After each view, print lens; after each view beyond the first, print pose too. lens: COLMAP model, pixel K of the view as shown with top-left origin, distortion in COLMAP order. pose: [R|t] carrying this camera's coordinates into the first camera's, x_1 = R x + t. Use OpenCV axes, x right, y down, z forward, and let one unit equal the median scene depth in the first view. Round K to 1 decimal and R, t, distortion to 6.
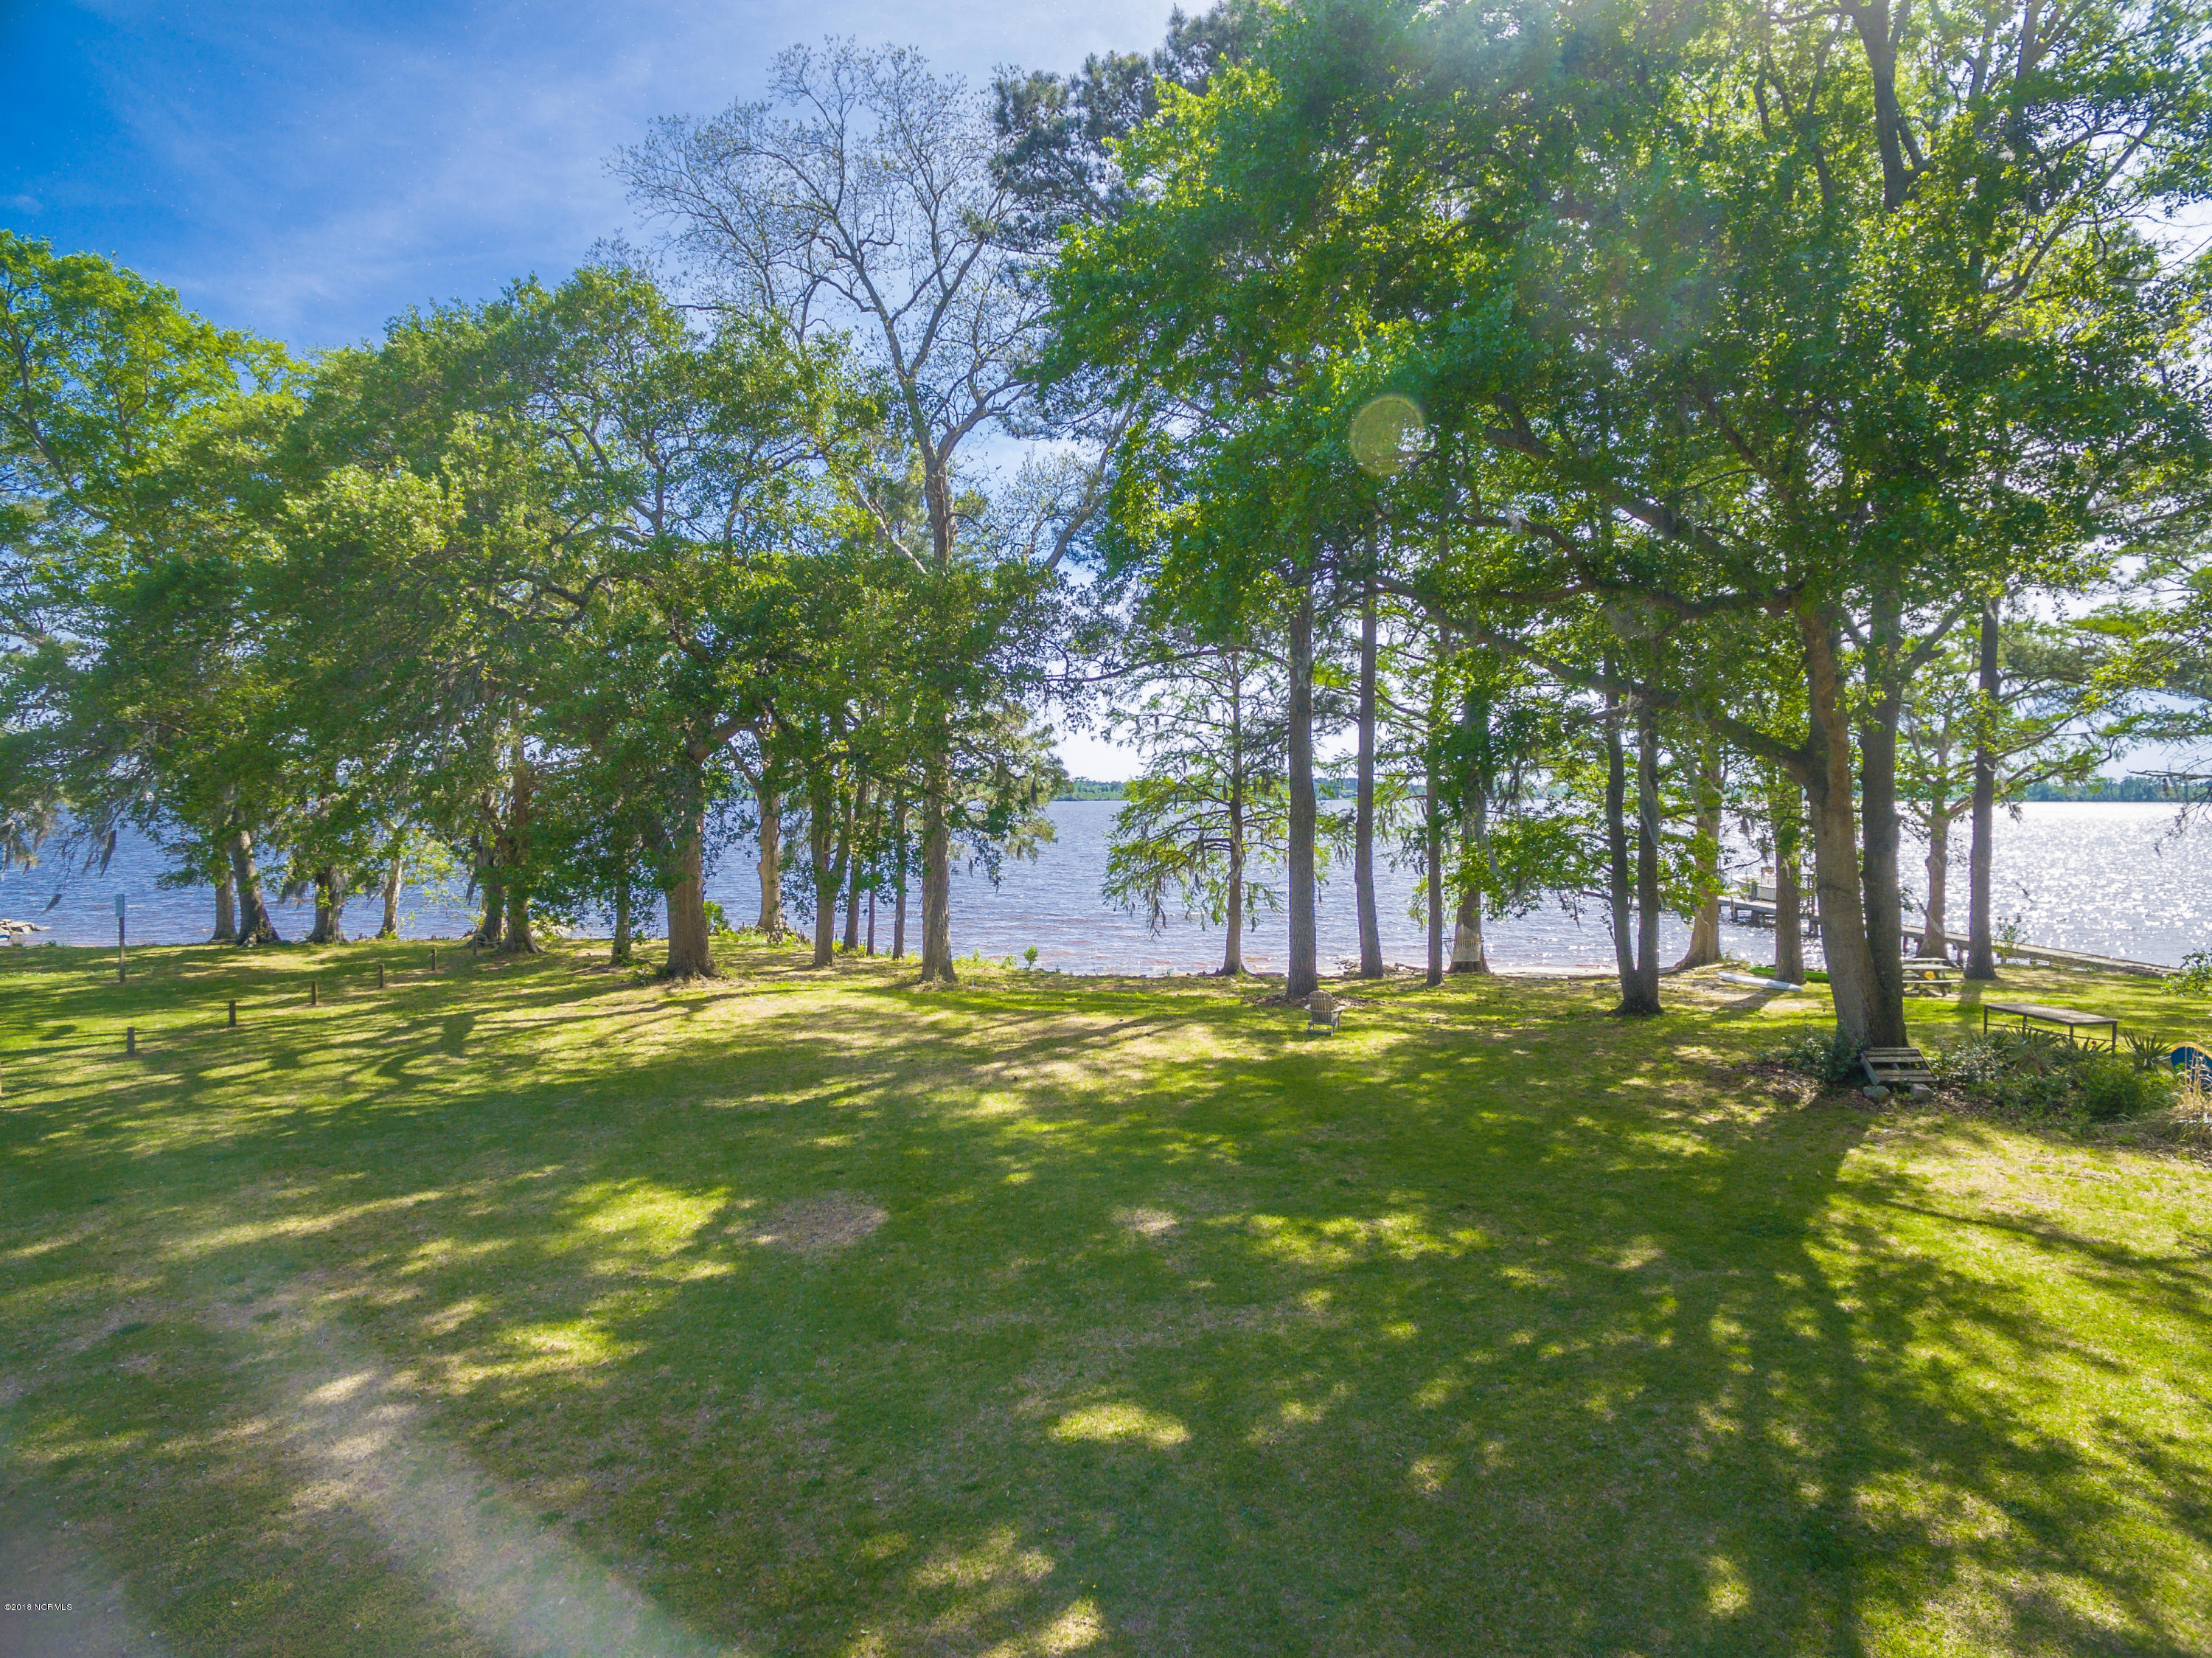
lens RADIAL K [[1286.7, 0, 1104.5], [0, 1286.7, 890.8], [0, 0, 1]] dist [-0.104814, 0.079745]
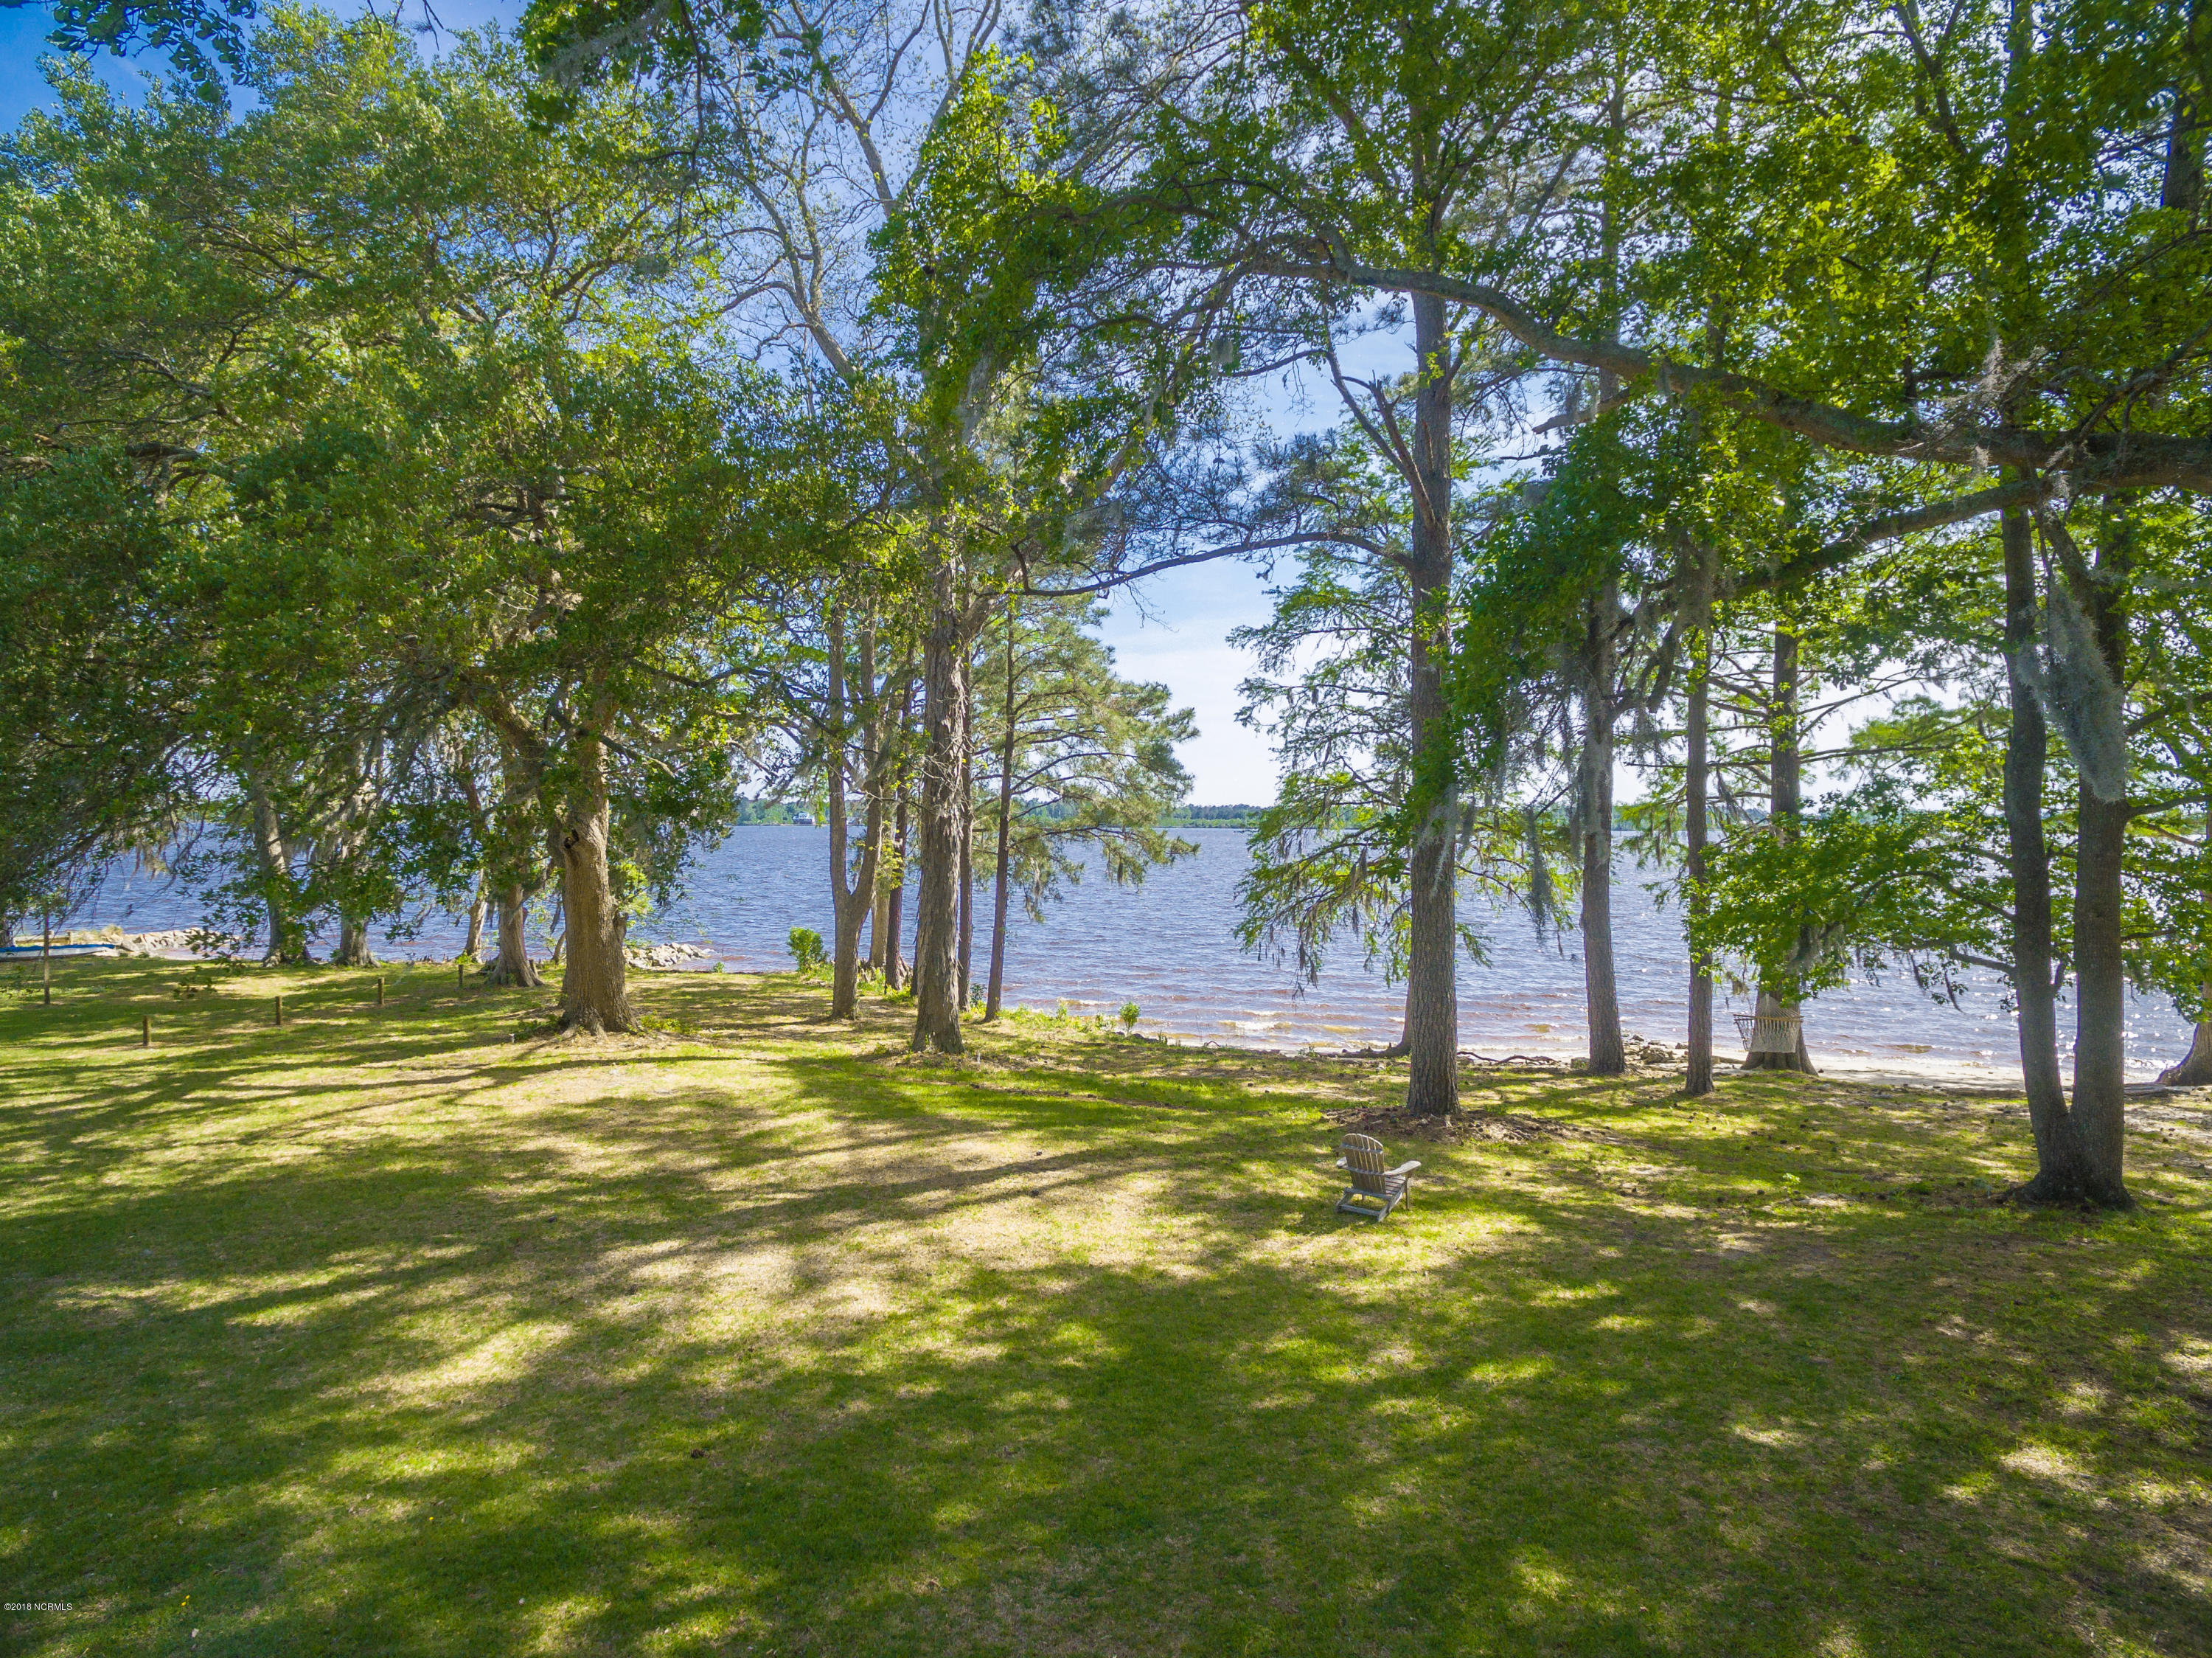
lens RADIAL K [[1286.7, 0, 1104.5], [0, 1286.7, 890.8], [0, 0, 1]] dist [-0.104814, 0.079745]
pose [[0.961121, 0.018362, -0.275515, 0.164784], [-0.025820, 0.999391, -0.023464, -0.004357], [0.274917, 0.029665, 0.961010, 0.368493]]
